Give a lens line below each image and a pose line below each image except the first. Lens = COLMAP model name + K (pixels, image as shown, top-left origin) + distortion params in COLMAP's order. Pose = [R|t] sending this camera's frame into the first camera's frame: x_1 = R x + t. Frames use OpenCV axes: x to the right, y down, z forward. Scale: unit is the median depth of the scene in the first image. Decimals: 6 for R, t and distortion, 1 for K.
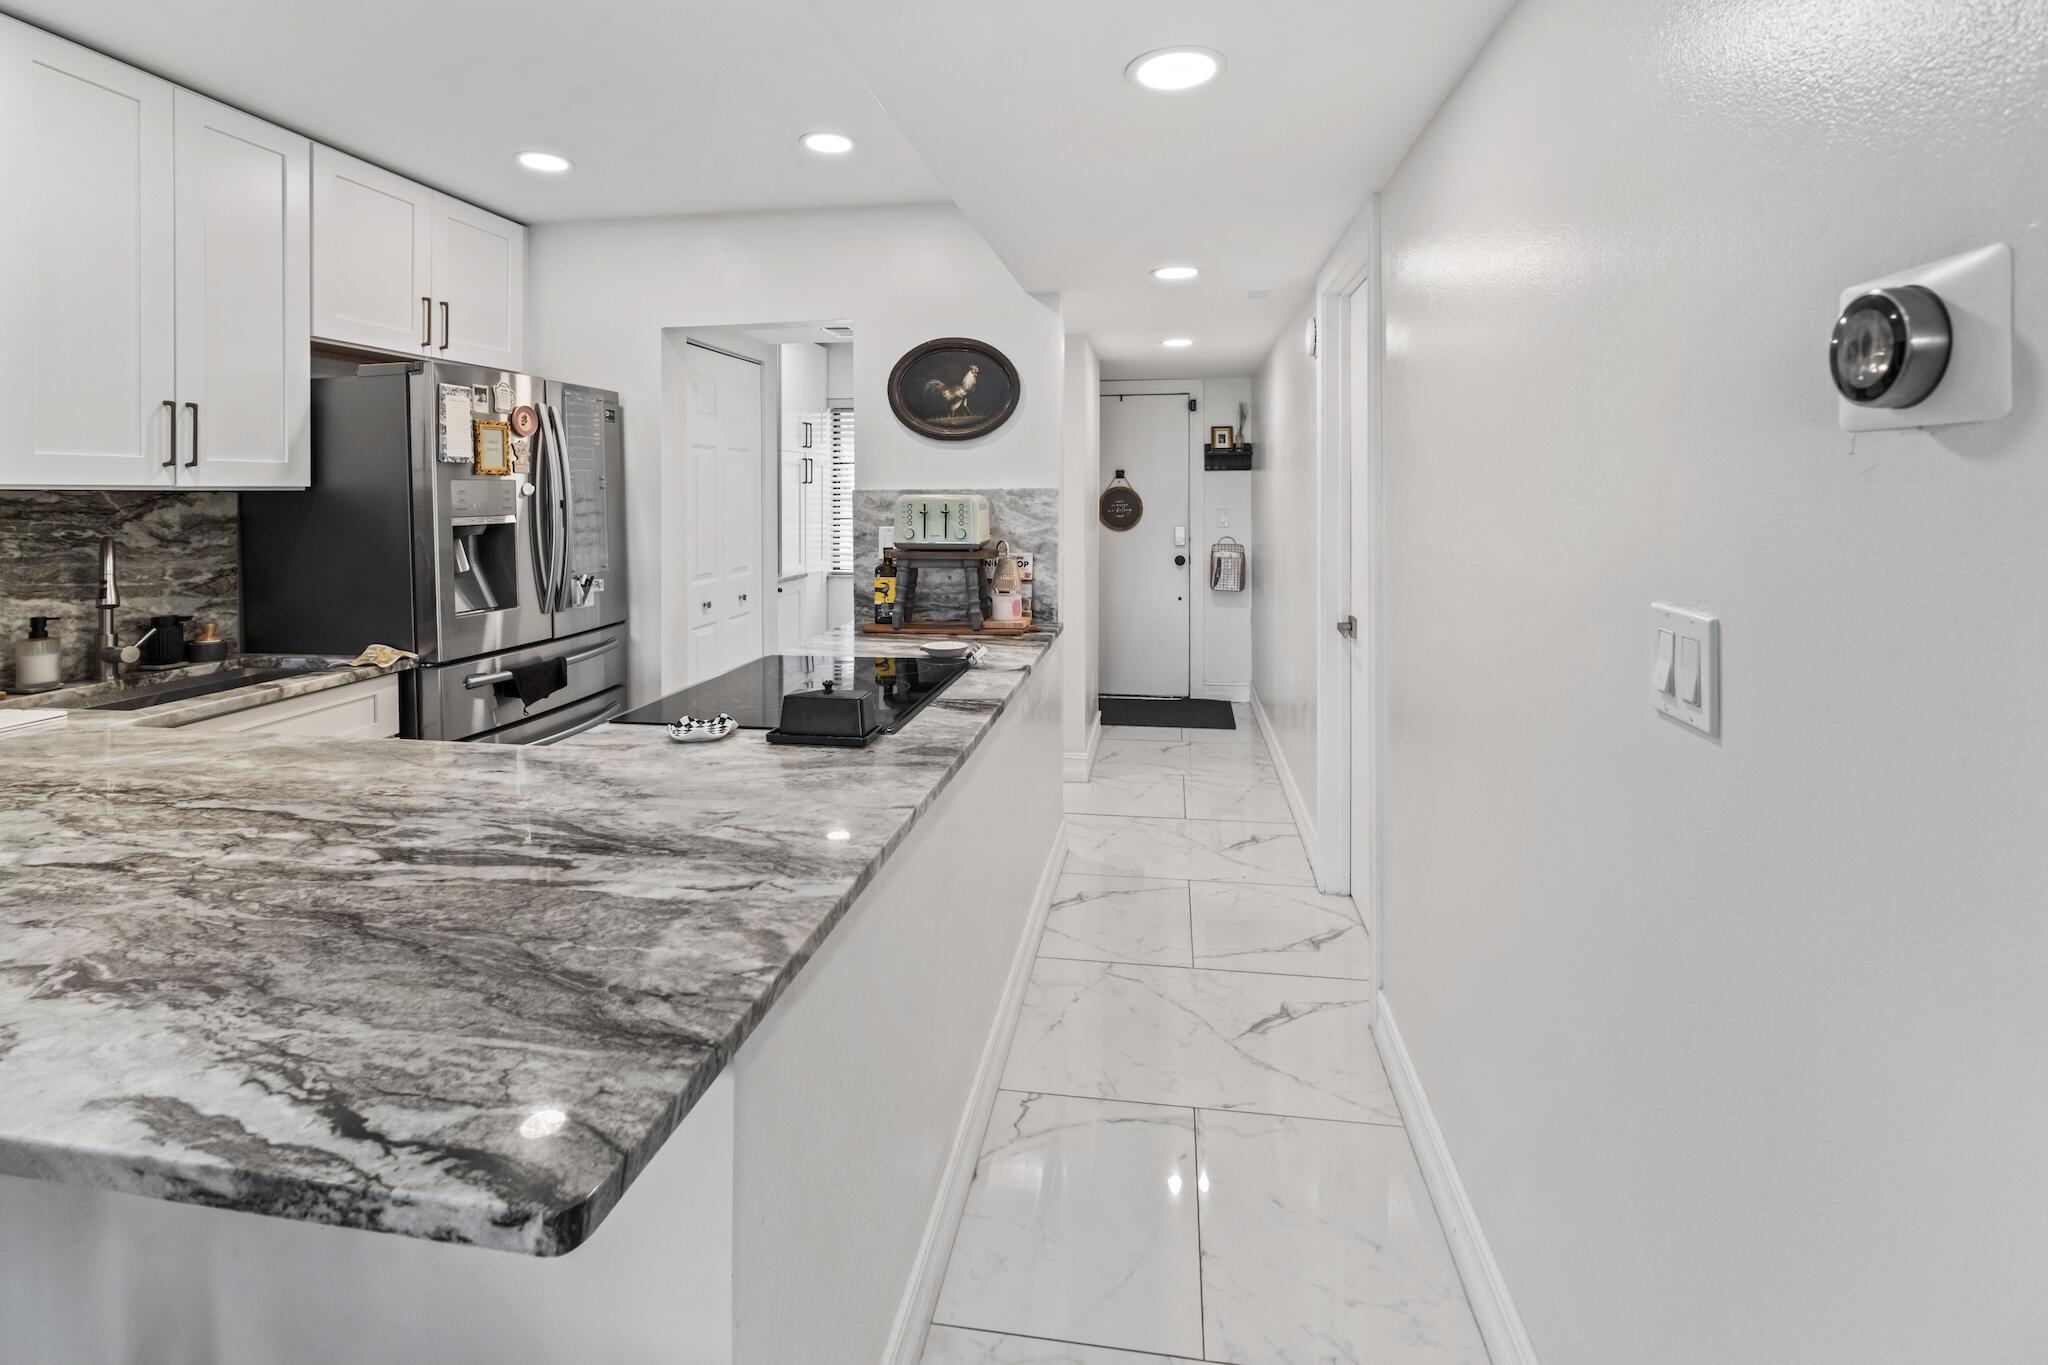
lens RADIAL K [[929.2, 0, 1037.2], [0, 929.2, 490.1], [0, 0, 1]] dist [0.003110, 0.001084]
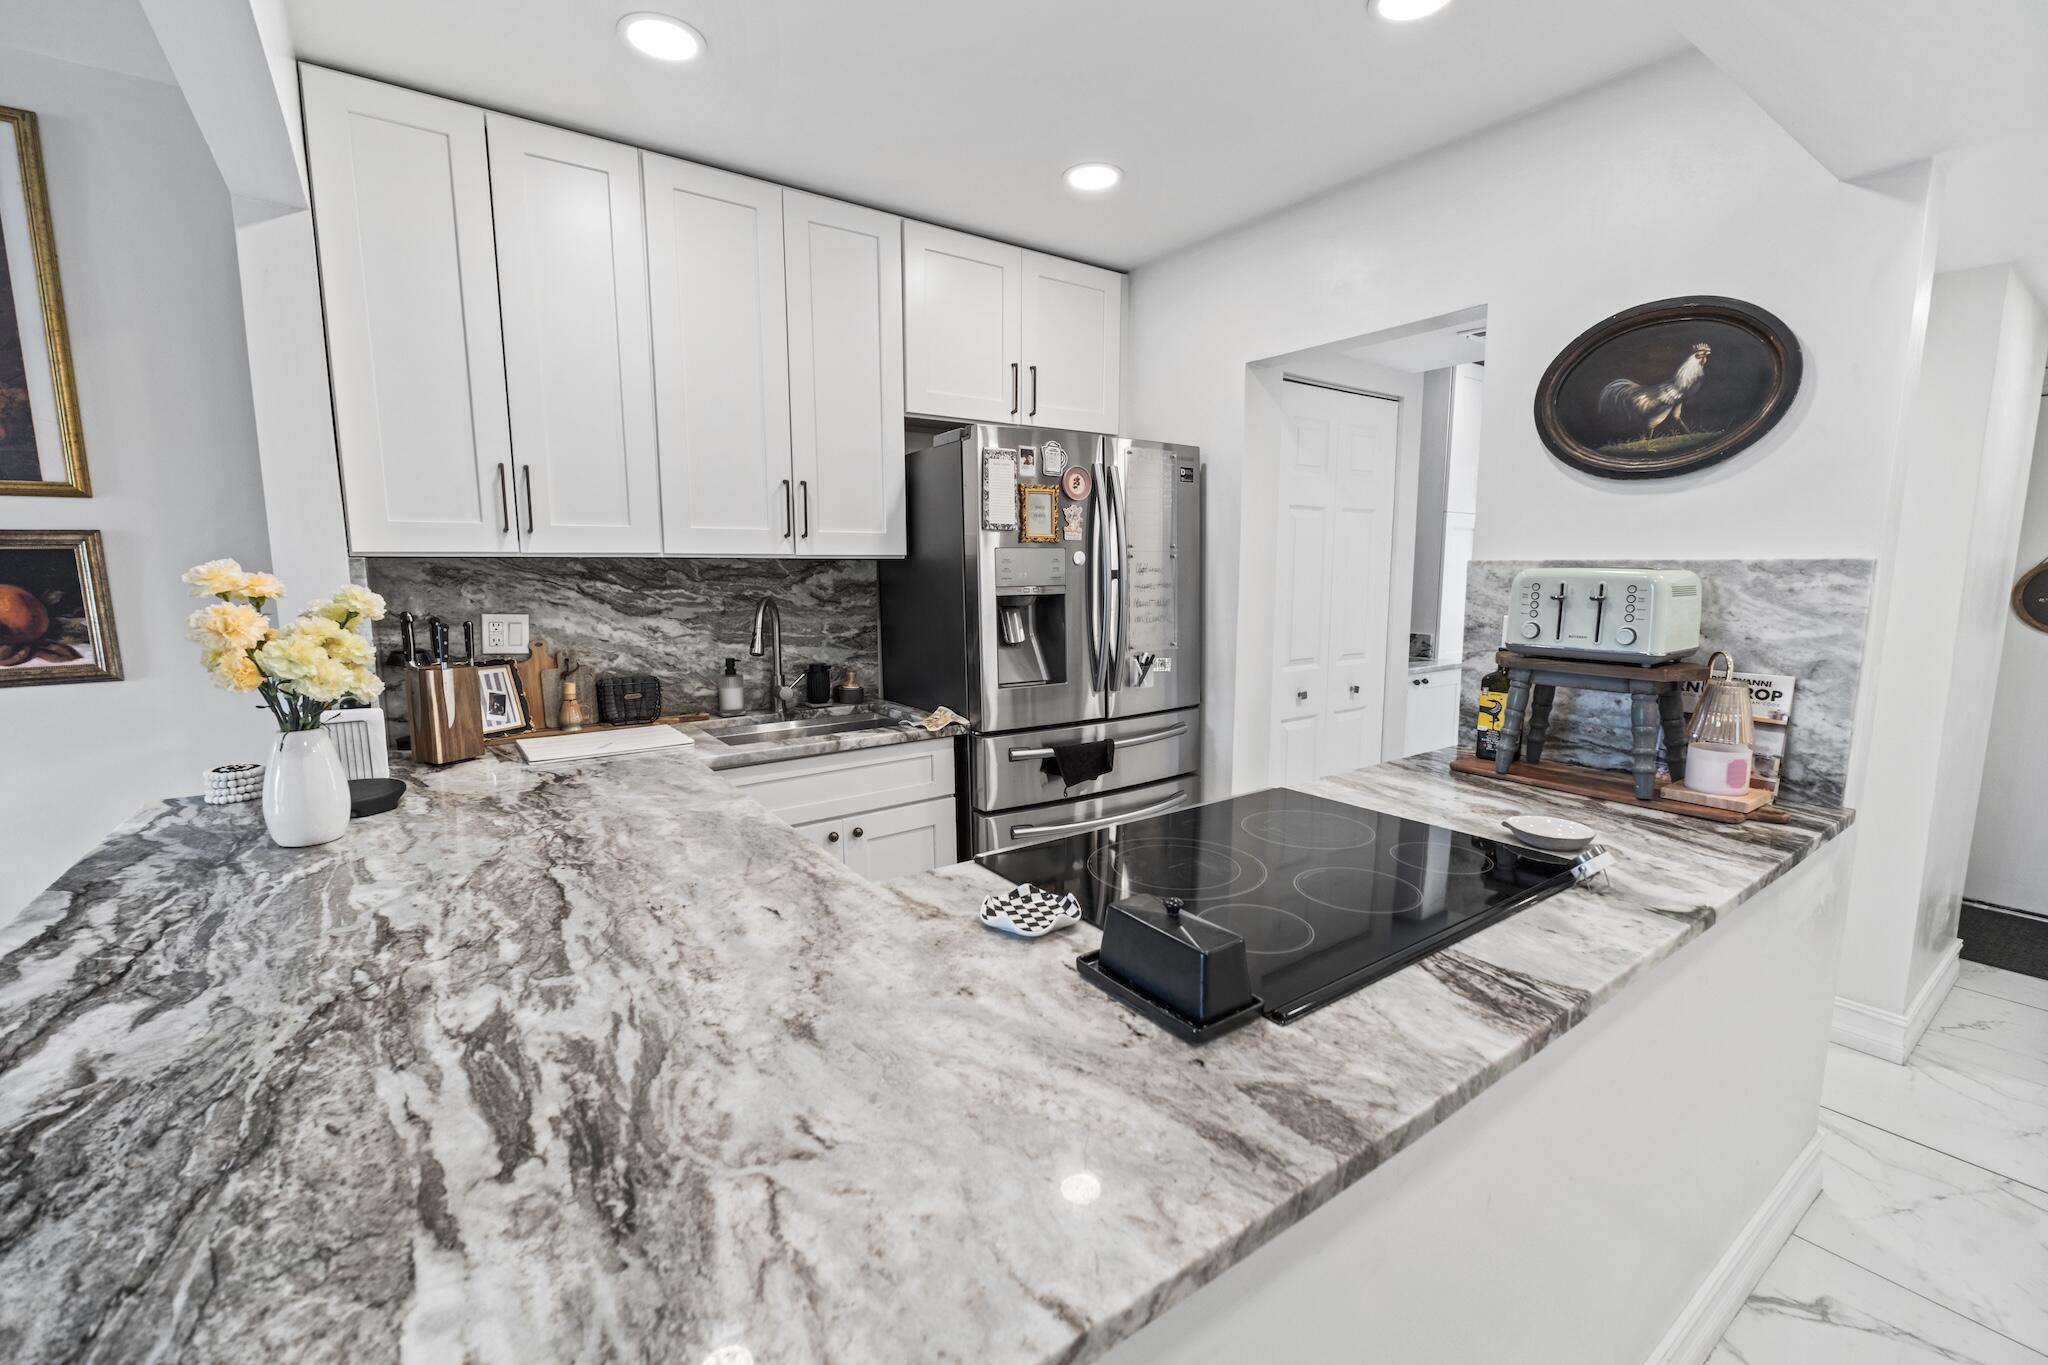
lens RADIAL K [[871.6, 0, 1025.7], [0, 871.6, 675.6], [0, 0, 1]] dist [-0.003580, 0.000913]
pose [[0.698365, 0.097845, -0.709022, 0.046481], [-0.003185, 0.991027, 0.133624, -0.000908], [0.715735, -0.091060, 0.692410, 0.348296]]
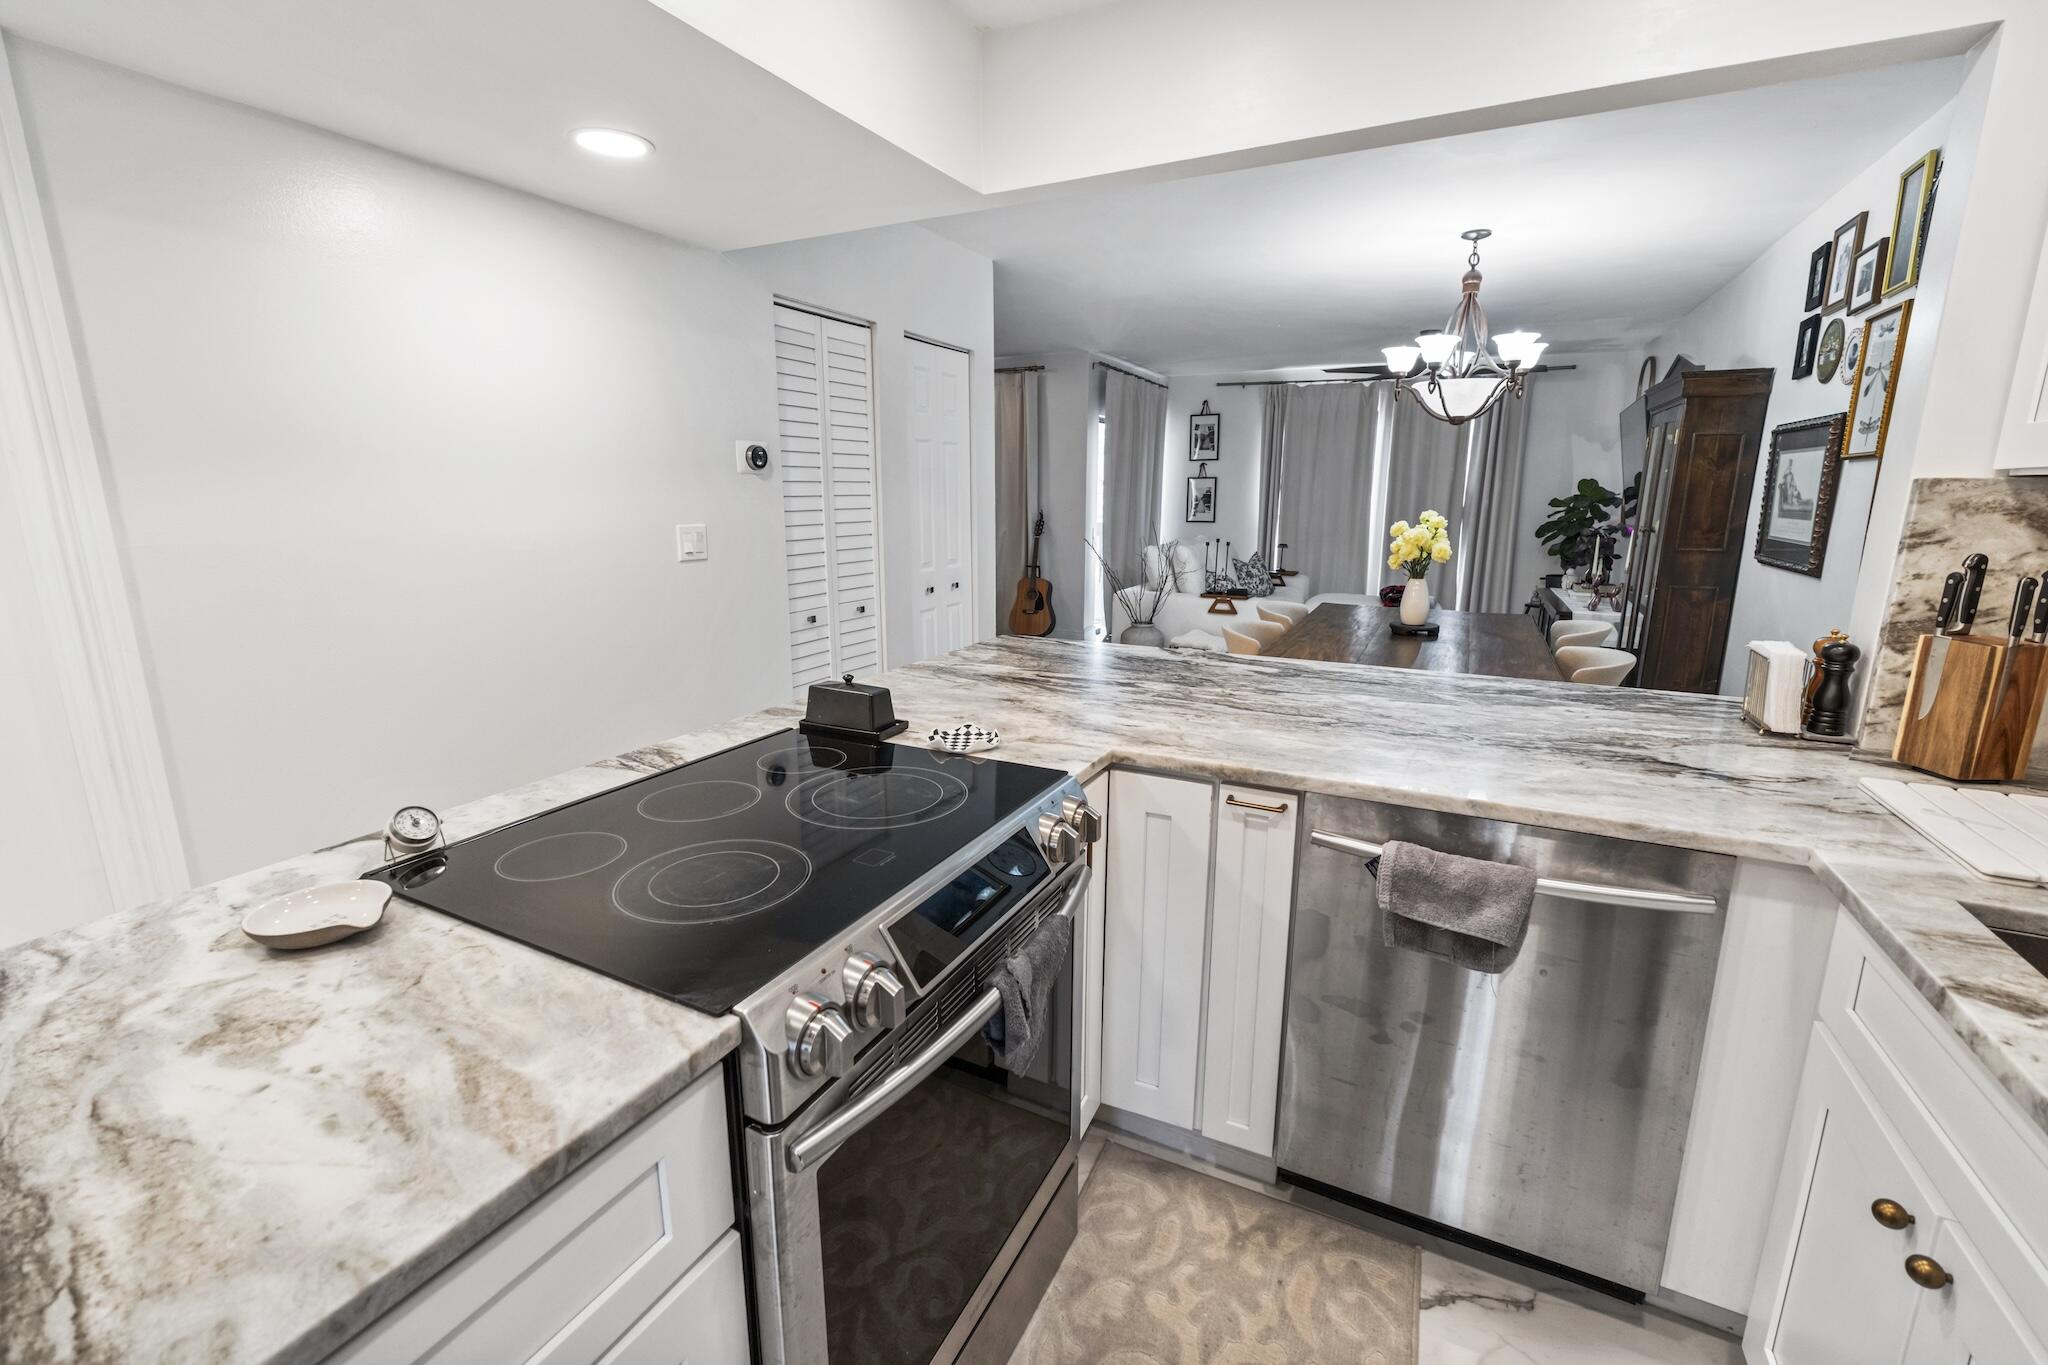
lens RADIAL K [[866.7, 0, 1022.7], [0, 866.7, 676.2], [0, 0, 1]] dist [-0.011600, 0.004527]
pose [[-0.948165, -0.062747, 0.311522, -0.421501], [0.004611, 0.977492, 0.210921, 0.004970], [-0.317745, 0.201424, -0.926535, 1.093990]]
